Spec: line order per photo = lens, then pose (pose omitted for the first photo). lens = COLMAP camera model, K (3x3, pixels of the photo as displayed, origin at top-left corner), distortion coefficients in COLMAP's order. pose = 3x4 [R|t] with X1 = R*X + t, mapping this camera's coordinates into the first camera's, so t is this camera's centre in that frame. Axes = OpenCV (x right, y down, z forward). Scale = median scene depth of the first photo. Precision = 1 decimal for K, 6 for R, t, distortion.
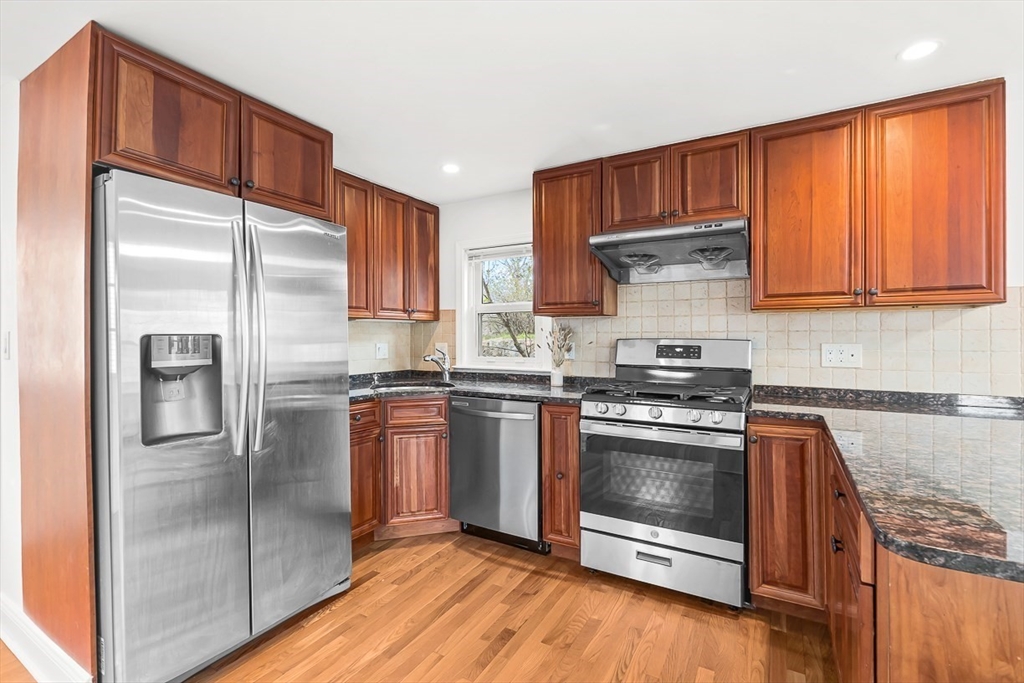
lens RADIAL K [[458.0, 0, 513.7], [0, 458.0, 335.7], [0, 0, 1]] dist [-0.003724, 0.000305]
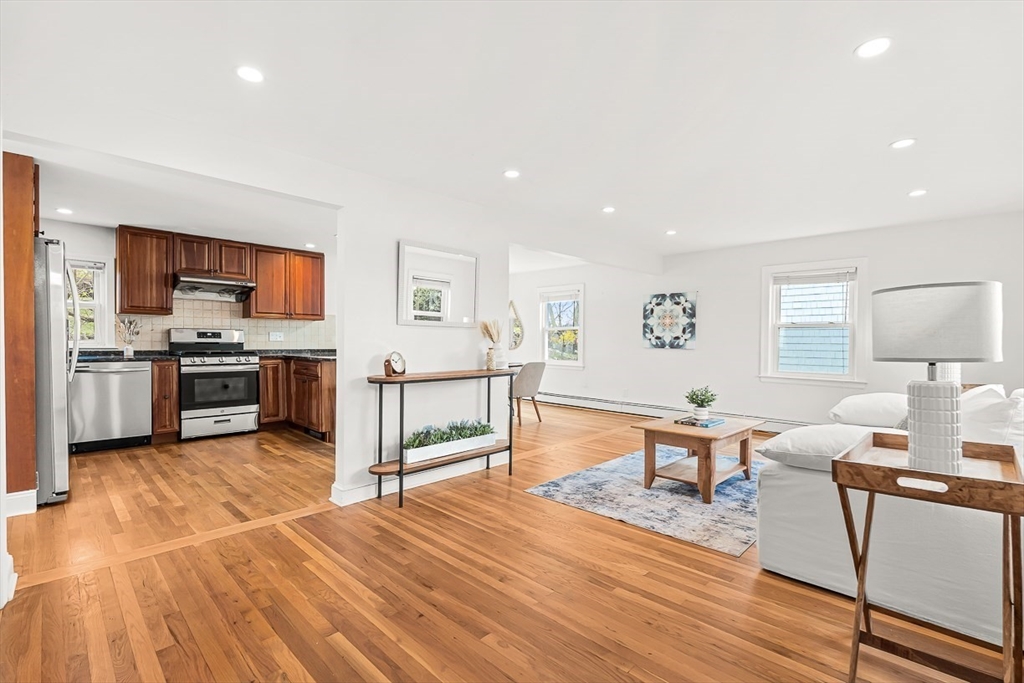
lens RADIAL K [[458.0, 0, 516.0], [0, 458.0, 345.1], [0, 0, 1]] dist [-0.003724, 0.000305]
pose [[0.237542, -0.010711, 0.971318, -1.563538], [-0.011699, 0.999835, 0.013886, 0.041455], [-0.971307, -0.014662, 0.237377, -0.990951]]
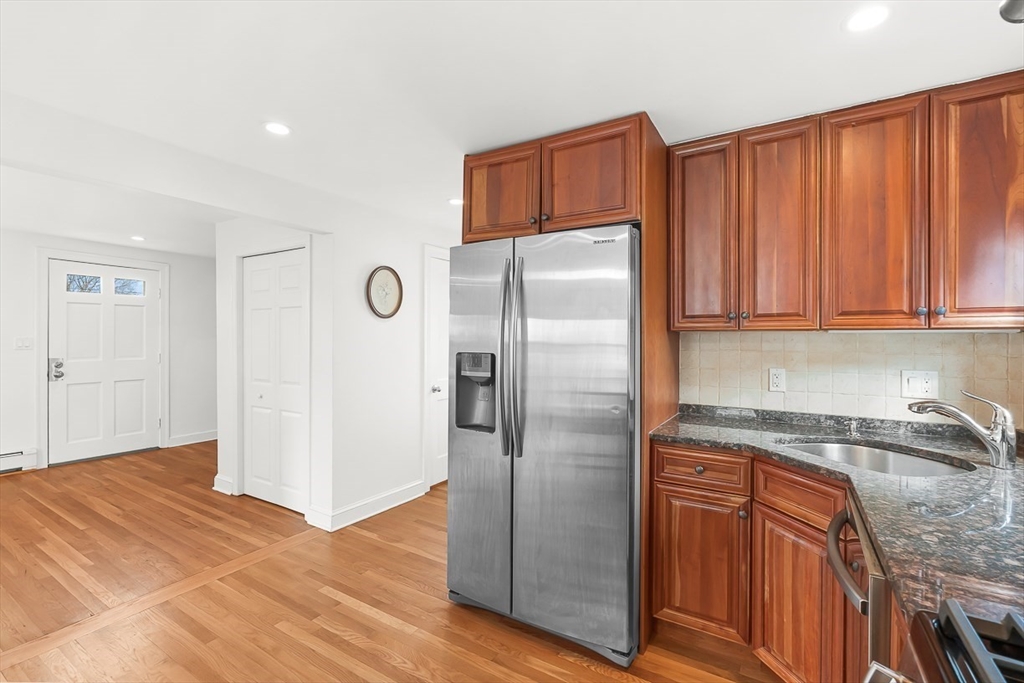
lens RADIAL K [[458.0, 0, 502.5], [0, 458.0, 339.4], [0, 0, 1]] dist [-0.003724, 0.000305]
pose [[-0.032544, 0.005302, -0.999456, 0.456239], [-0.003383, 0.999980, 0.005415, -0.037068], [0.999465, 0.003558, -0.032525, 0.800726]]
